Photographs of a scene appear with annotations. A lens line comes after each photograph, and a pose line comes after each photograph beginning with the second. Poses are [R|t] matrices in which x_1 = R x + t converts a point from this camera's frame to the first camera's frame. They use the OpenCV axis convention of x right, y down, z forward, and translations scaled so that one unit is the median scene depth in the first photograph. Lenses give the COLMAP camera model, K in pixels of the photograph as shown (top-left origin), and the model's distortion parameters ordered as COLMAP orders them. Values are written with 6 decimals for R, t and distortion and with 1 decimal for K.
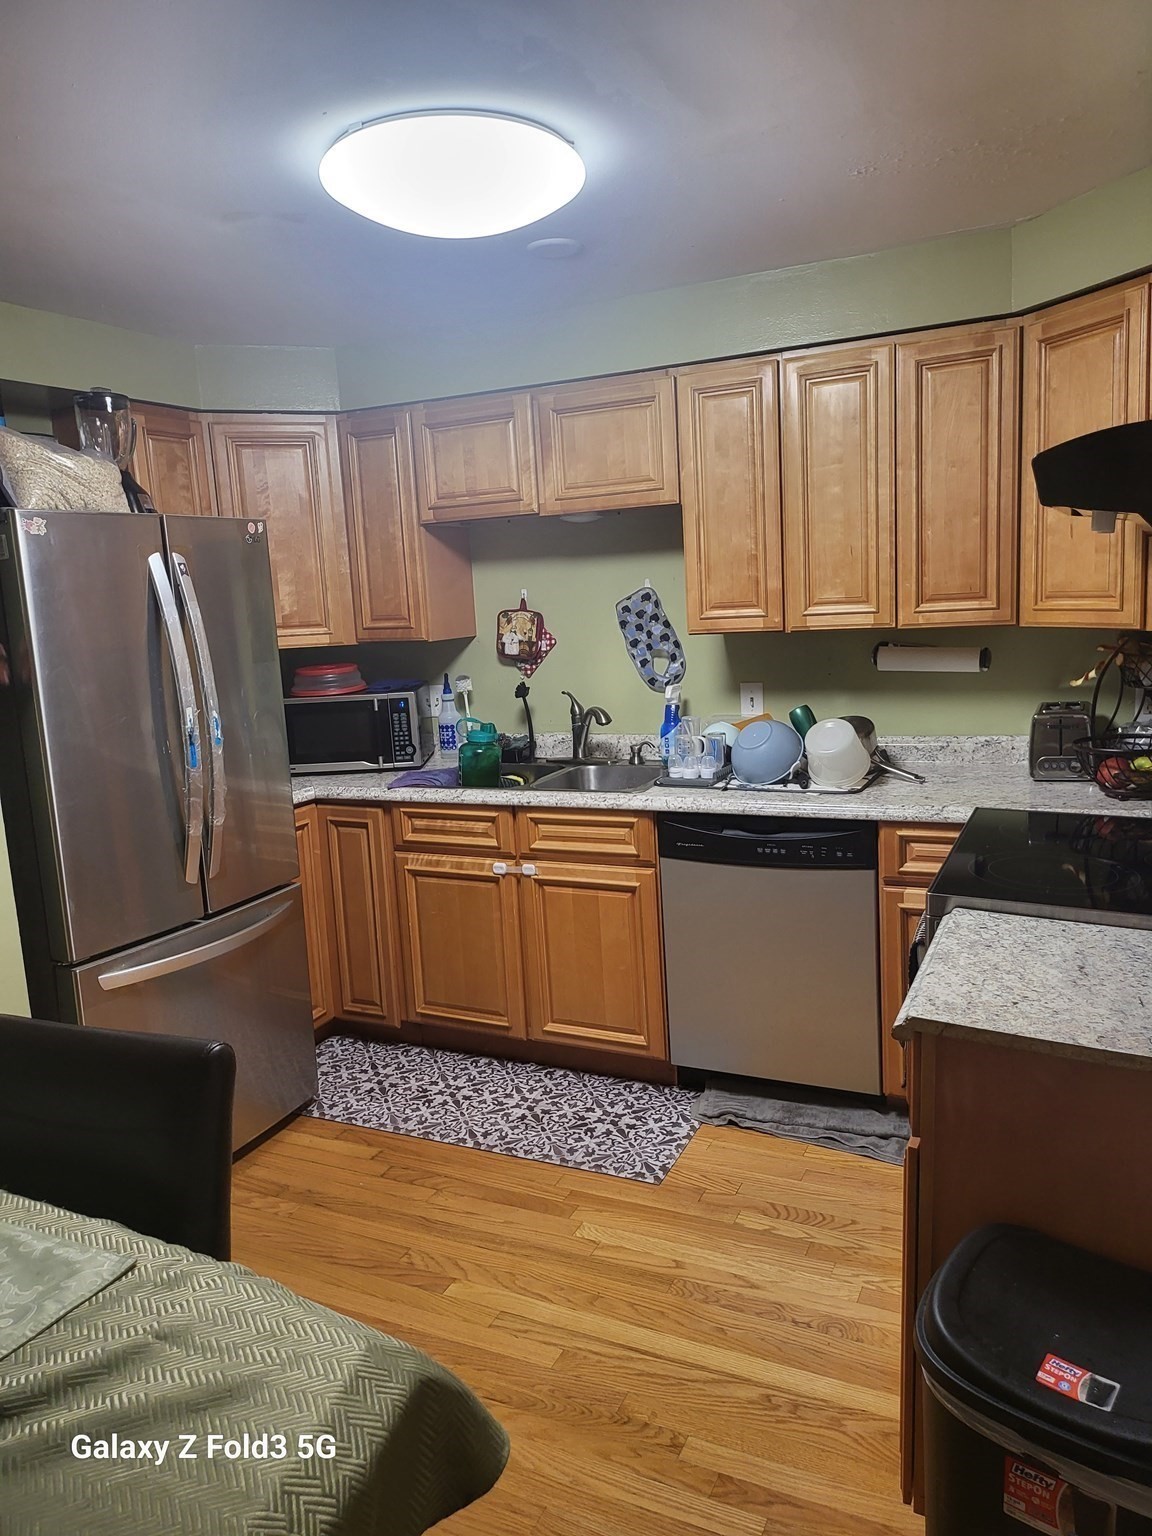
lens RADIAL K [[1078.5, 0, 582.0], [0, 1078.5, 755.5], [0, 0, 1]] dist [0.023769, -0.032325]
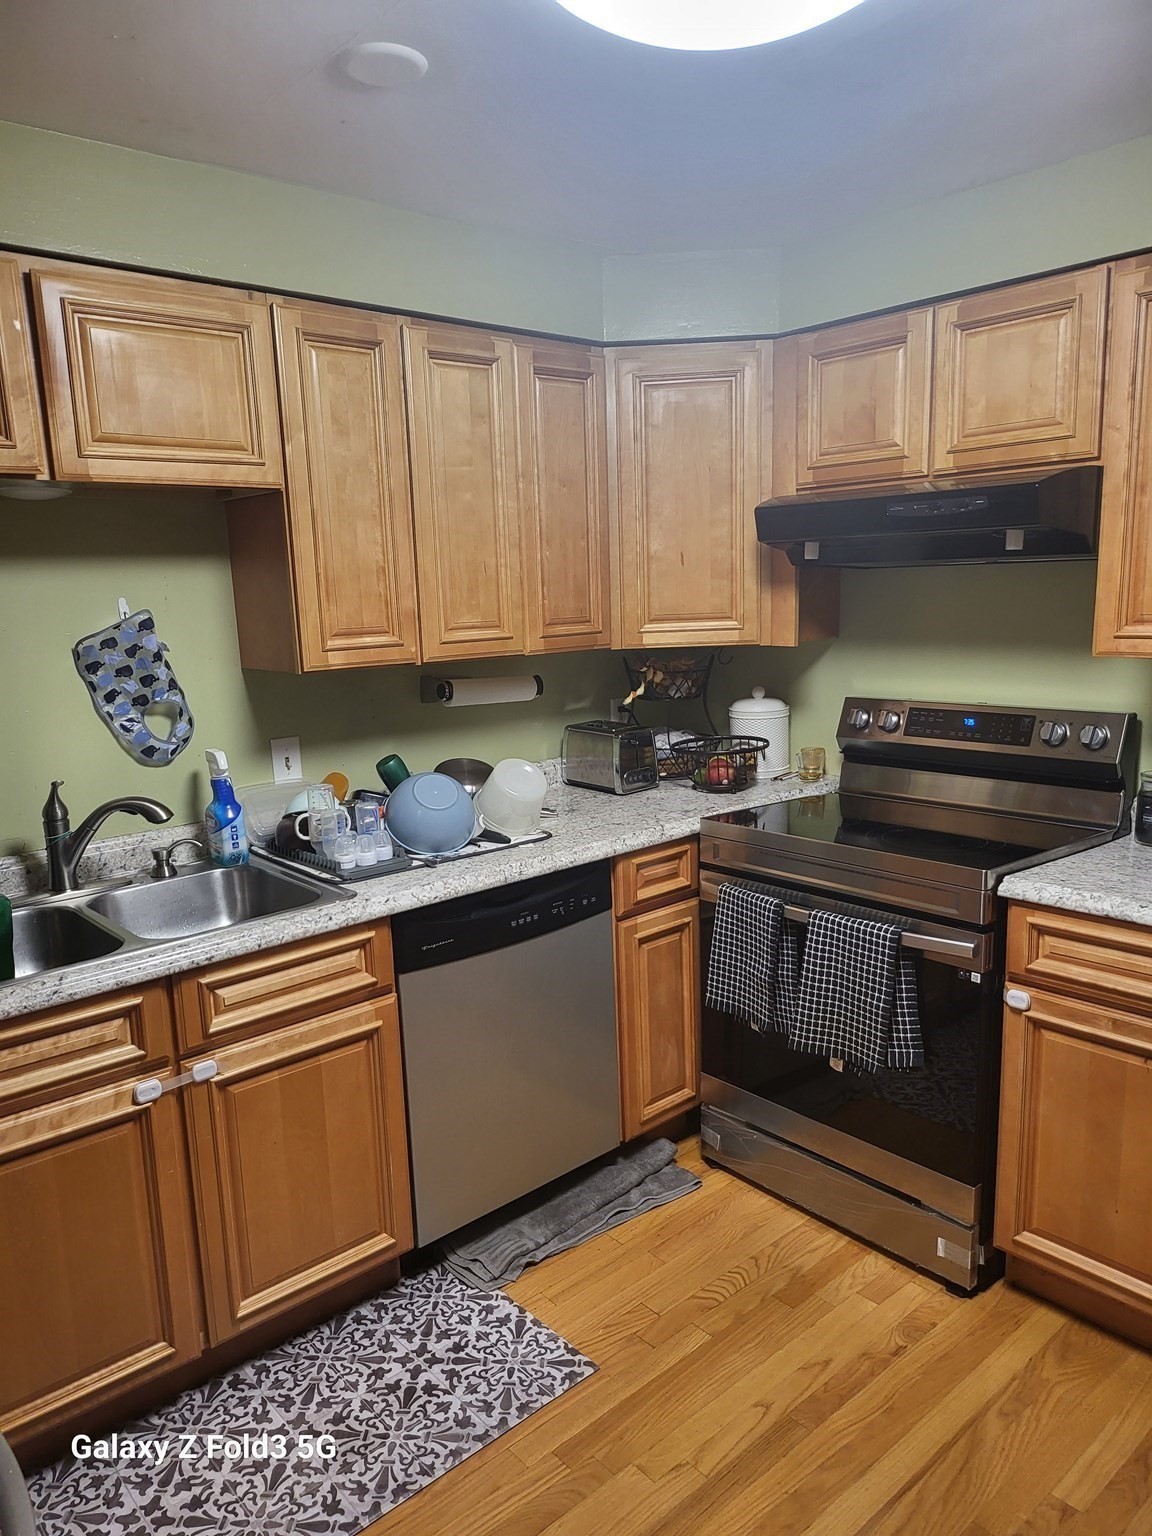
lens RADIAL K [[1078.5, 0, 583.5], [0, 1078.5, 779.9], [0, 0, 1]] dist [0.023769, -0.032325]
pose [[0.384222, -0.123597, 0.914930, -0.523239], [0.155072, 0.985559, 0.068017, -0.064739], [-0.910124, 0.115747, 0.397840, 0.577276]]
